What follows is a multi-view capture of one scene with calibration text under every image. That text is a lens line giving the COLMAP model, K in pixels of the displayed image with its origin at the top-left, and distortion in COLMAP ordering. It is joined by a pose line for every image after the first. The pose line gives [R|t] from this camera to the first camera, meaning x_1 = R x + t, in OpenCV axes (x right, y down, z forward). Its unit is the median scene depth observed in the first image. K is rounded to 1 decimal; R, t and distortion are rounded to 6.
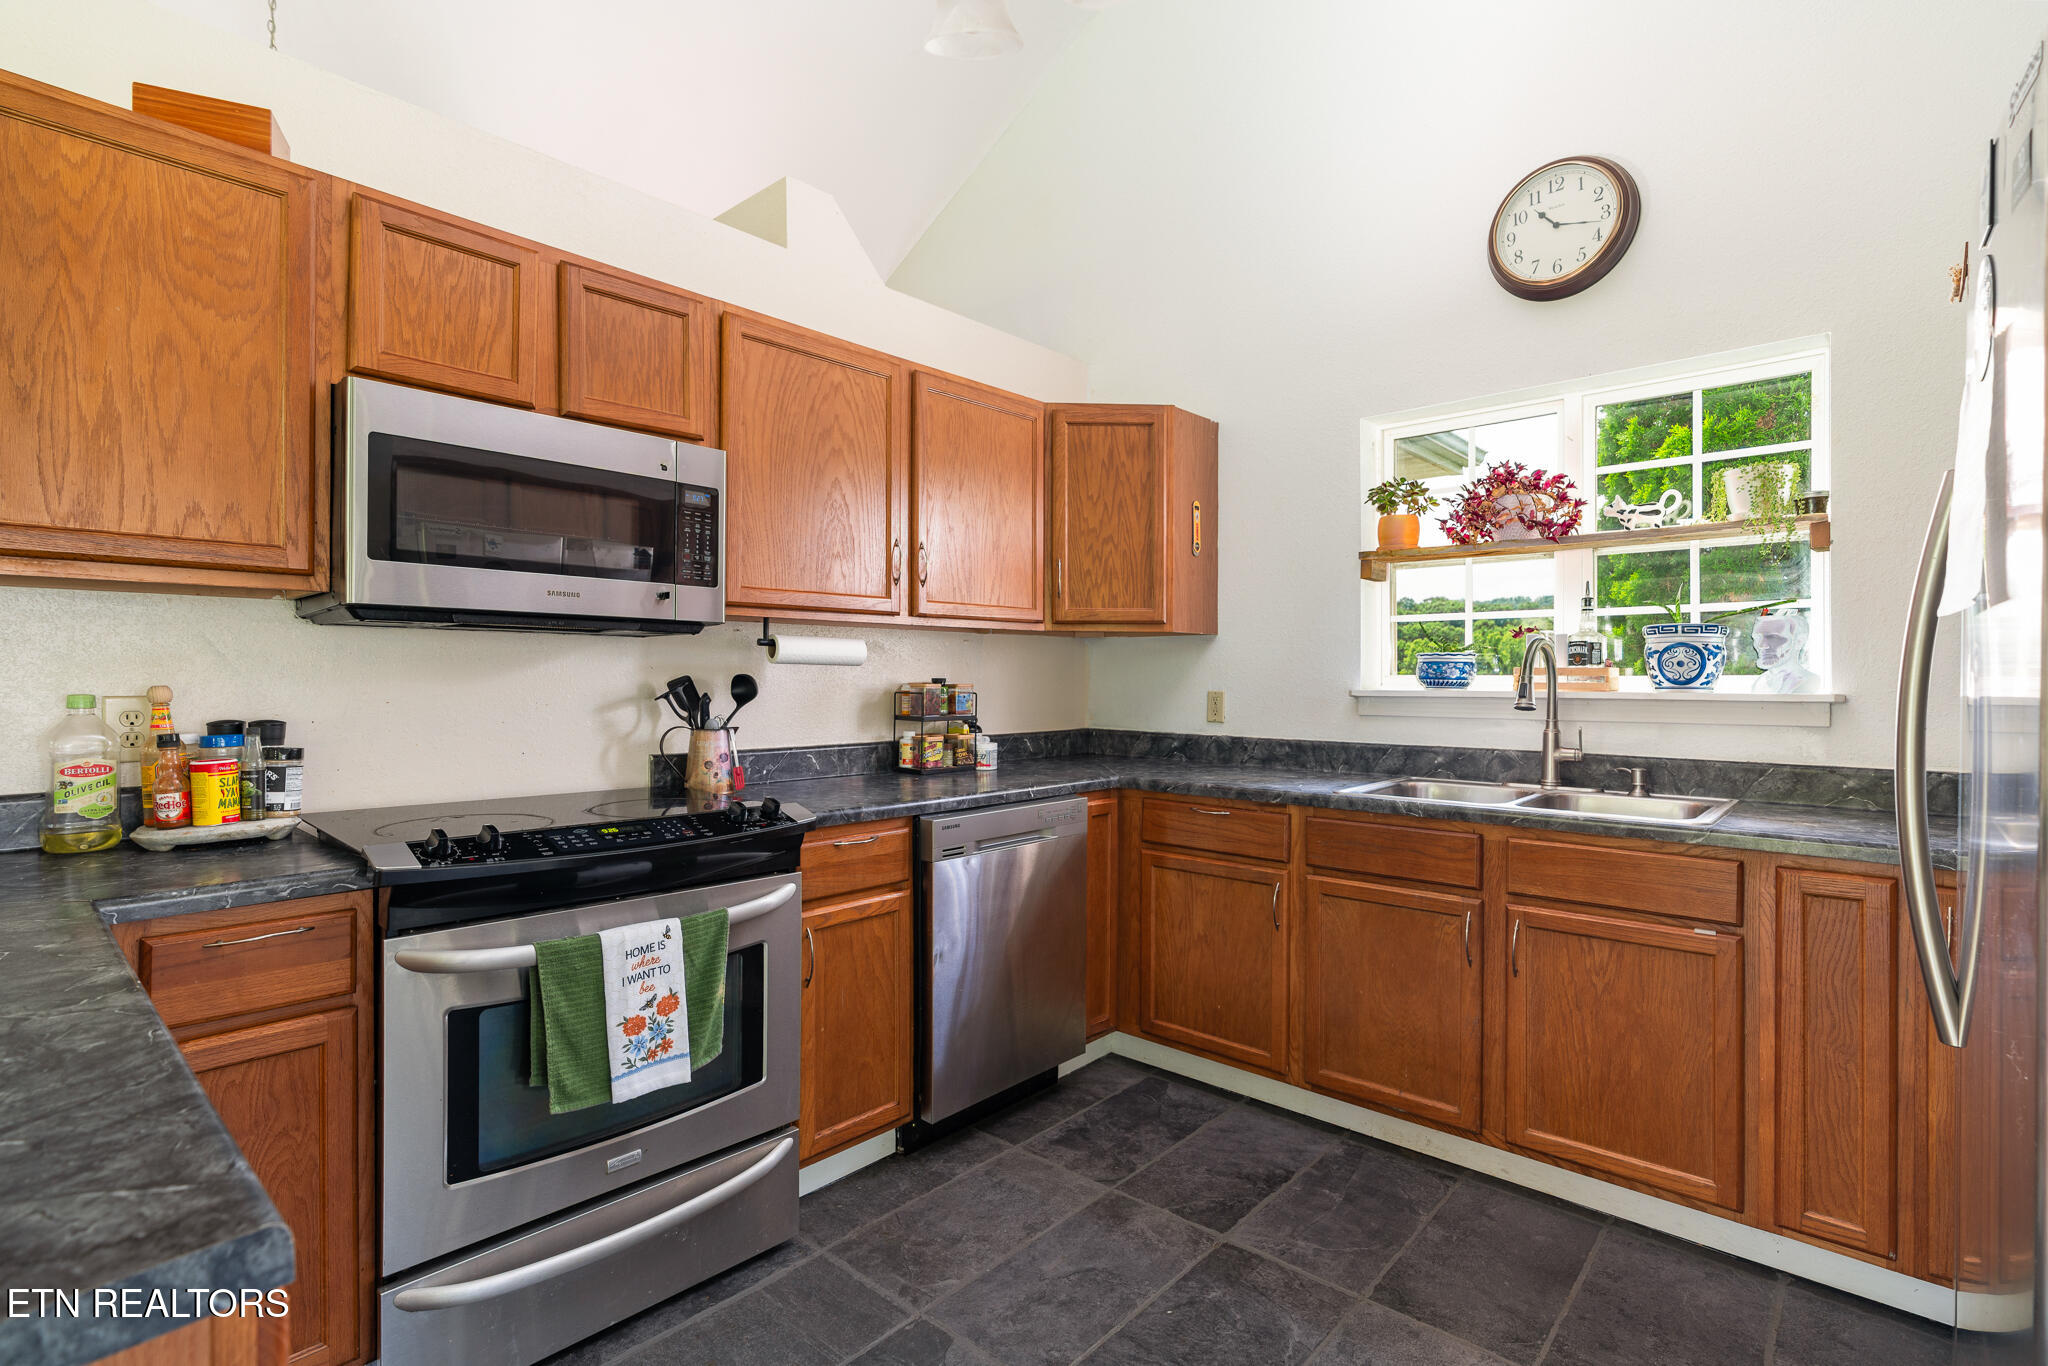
lens RADIAL K [[968.7, 0, 1013.0], [0, 968.7, 678.2], [0, 0, 1]] dist [-0.010063, 0.000095]
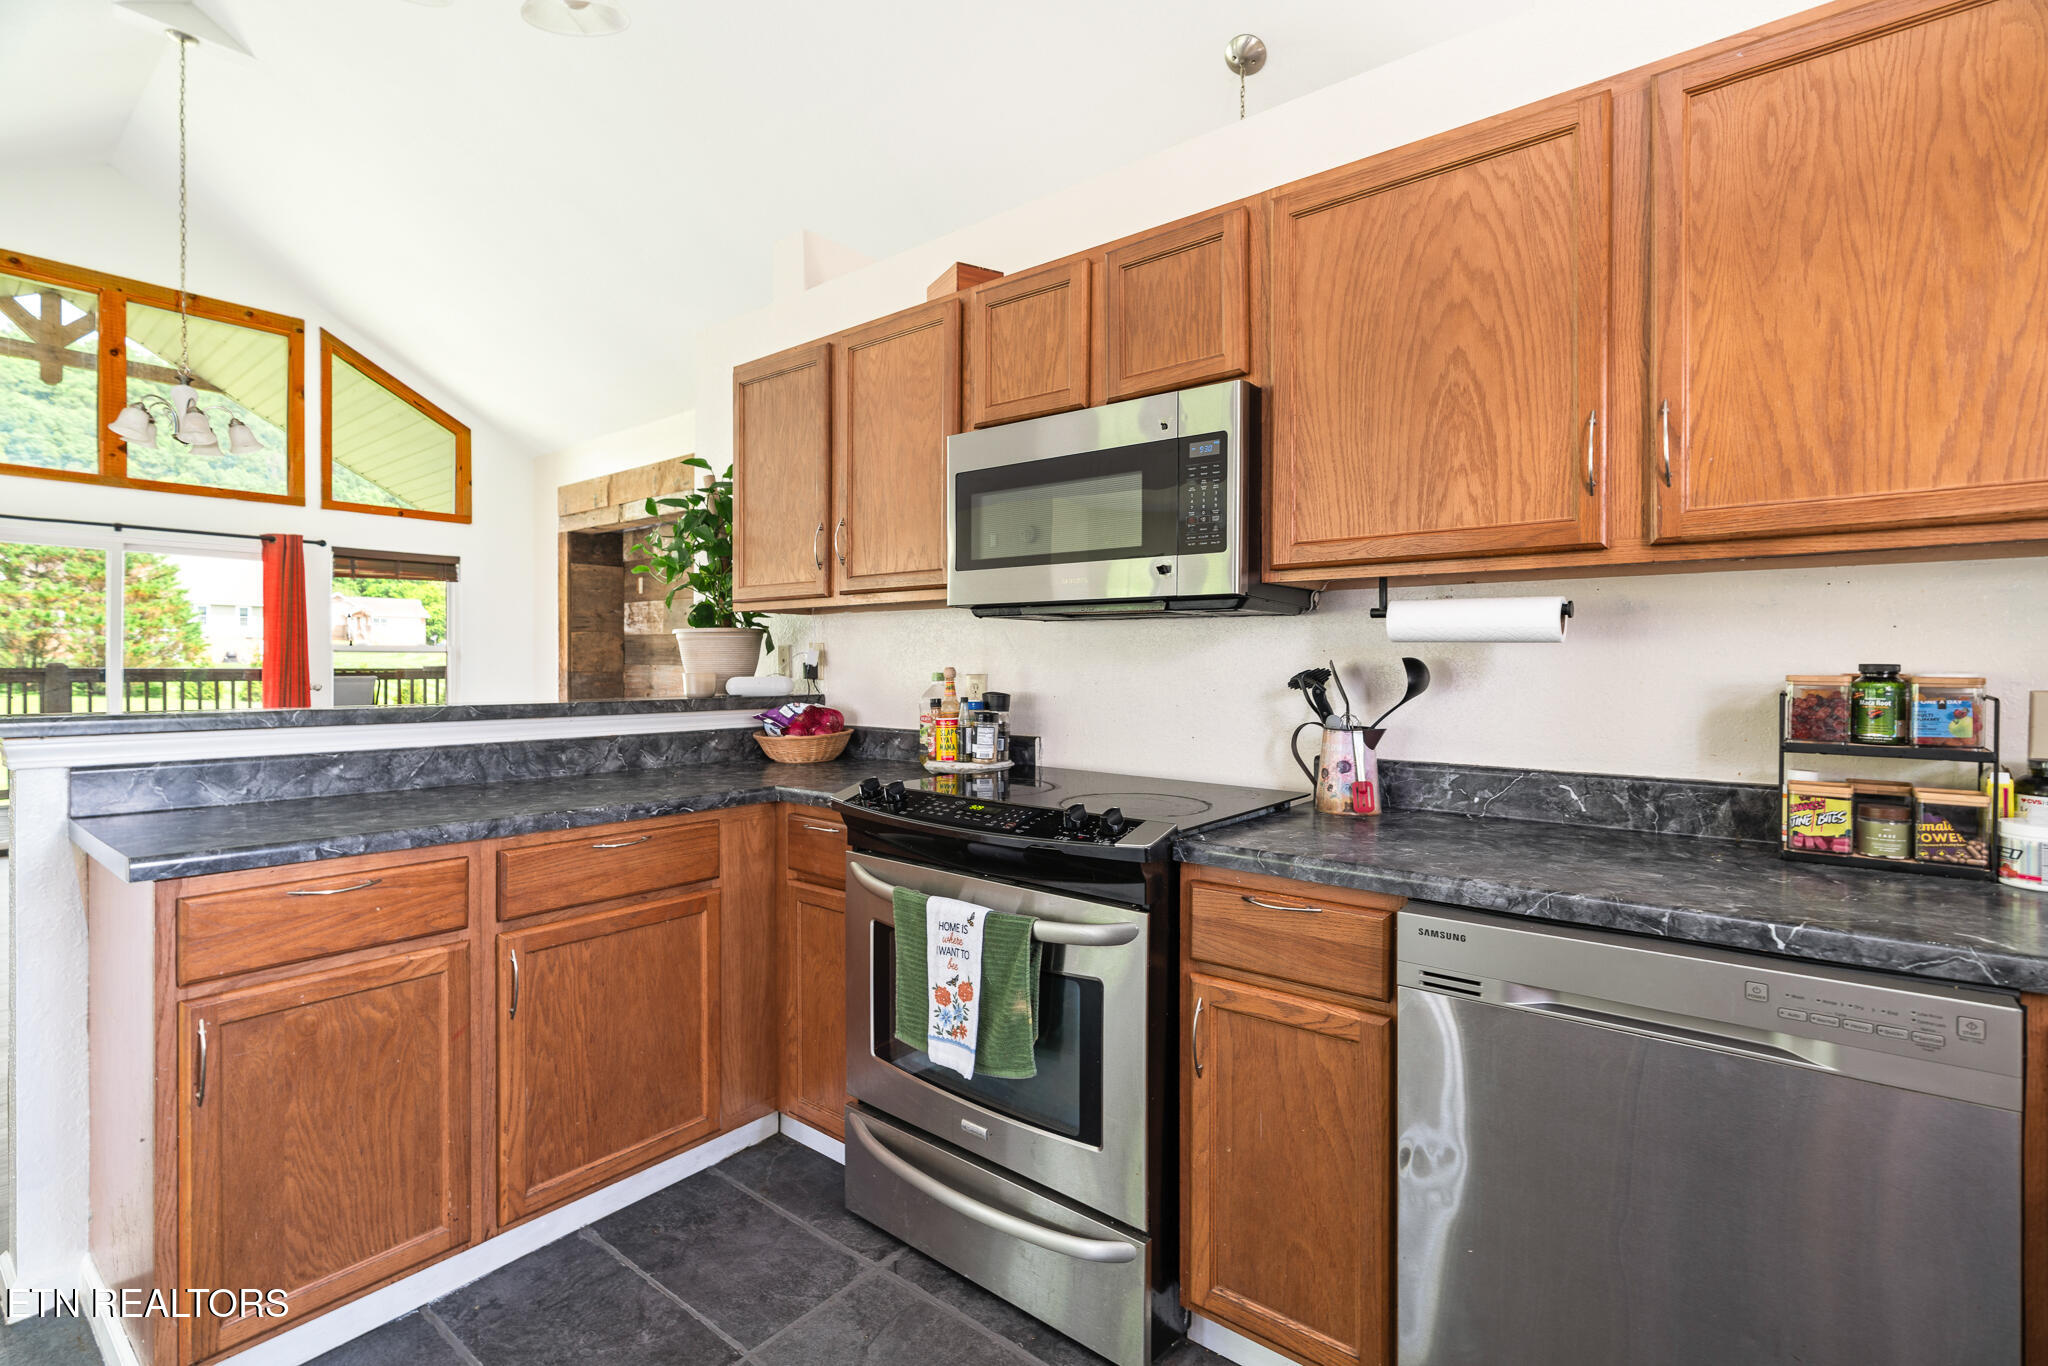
lens RADIAL K [[918.6, 0, 1026.2], [0, 918.6, 672.1], [0, 0, 1]] dist [-0.013168, 0.006772]
pose [[0.082071, 0.006226, -0.996607, 0.571594], [-0.004908, 0.999971, 0.005843, 0.005751], [0.996614, 0.004412, 0.082099, 0.970397]]
